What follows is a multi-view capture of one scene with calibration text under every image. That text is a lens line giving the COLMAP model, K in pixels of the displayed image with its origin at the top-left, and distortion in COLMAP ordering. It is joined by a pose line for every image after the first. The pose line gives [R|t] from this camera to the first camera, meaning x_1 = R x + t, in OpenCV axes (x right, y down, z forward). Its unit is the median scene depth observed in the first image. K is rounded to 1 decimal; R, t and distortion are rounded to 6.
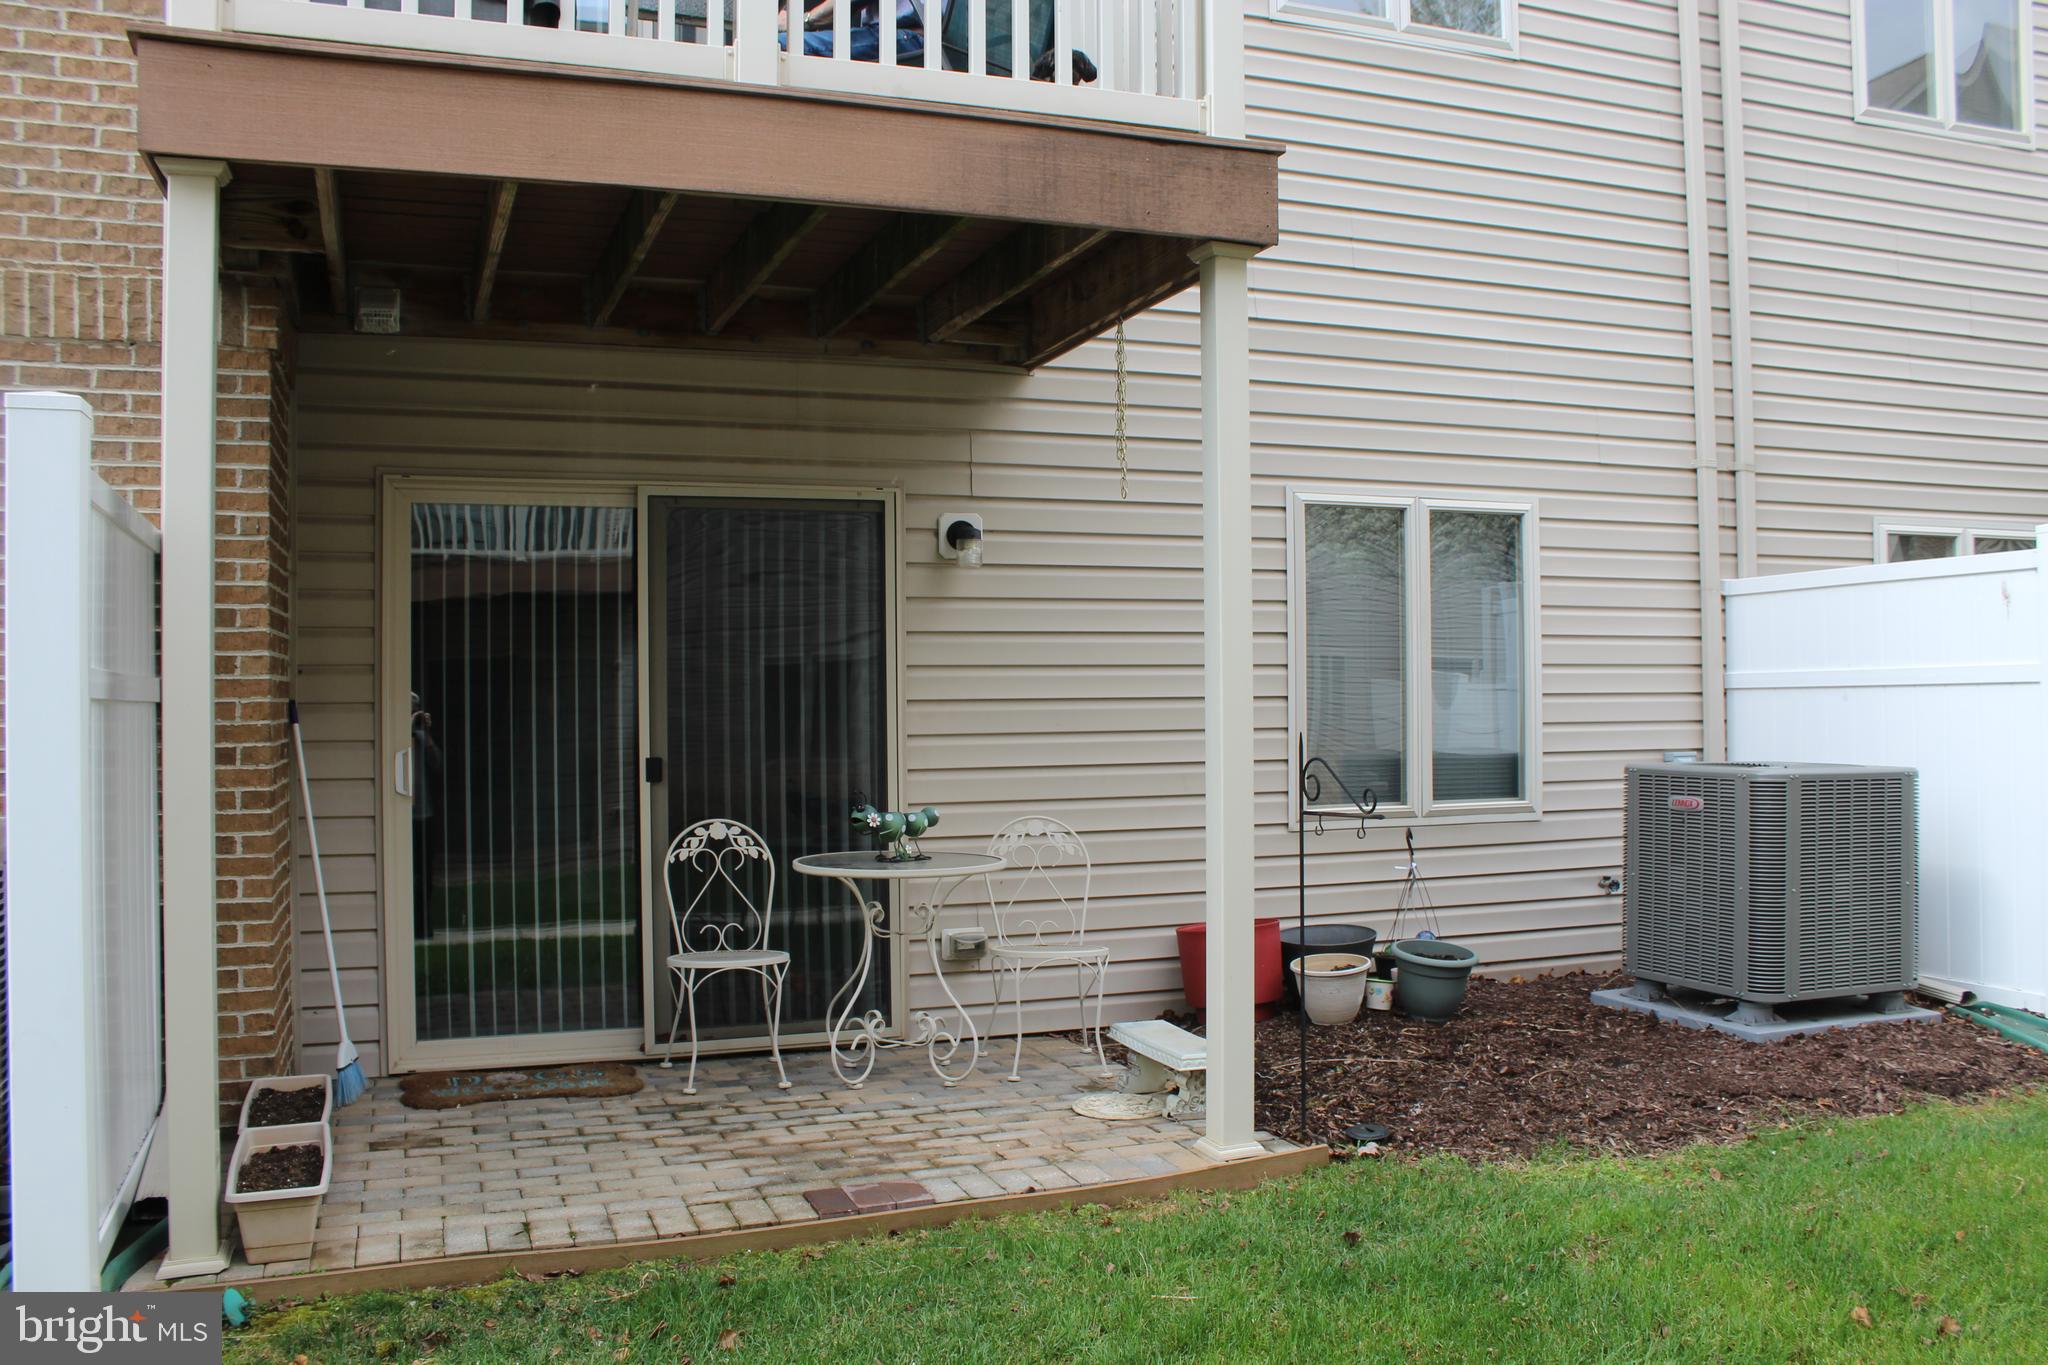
lens RADIAL K [[1678.6, 0, 1024.0], [0, 1678.6, 682.5], [0, 0, 1]] dist [-0.179395, 0.144351]
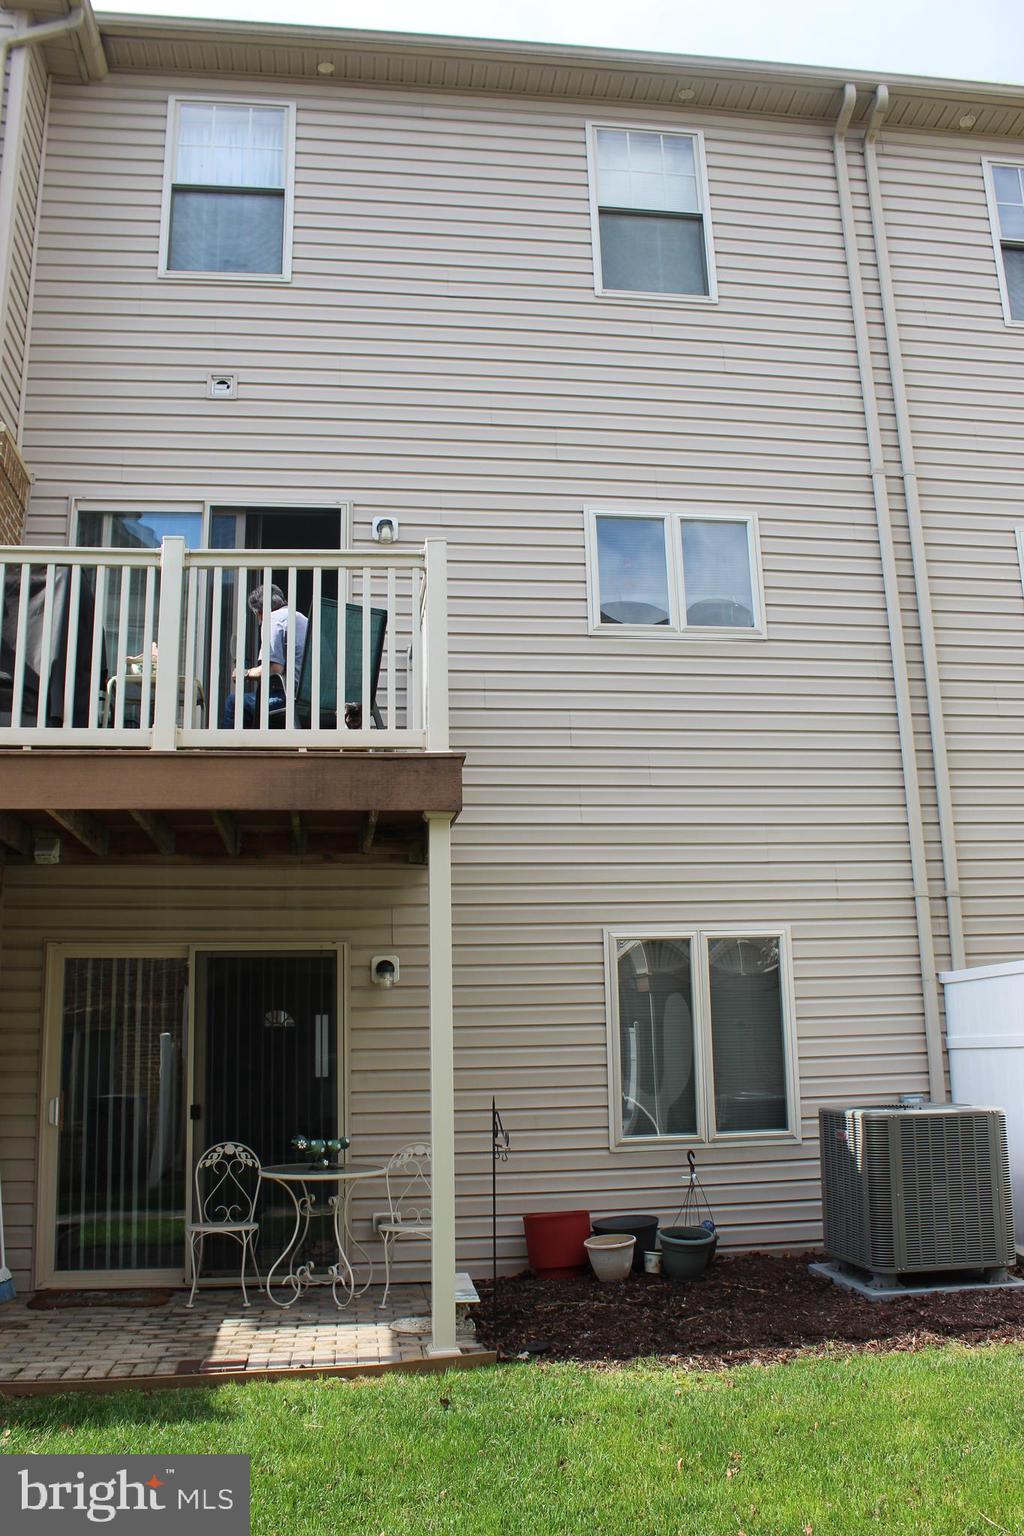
lens RADIAL K [[1259.8, 0, 512.0], [0, 1259.8, 768.0], [0, 0, 1]] dist [-0.172920, 0.133056]
pose [[0.976197, -0.059076, -0.208686, 0.371599], [0.015333, 0.978579, -0.205300, -0.027872], [0.216344, 0.197214, 0.956191, -0.201681]]
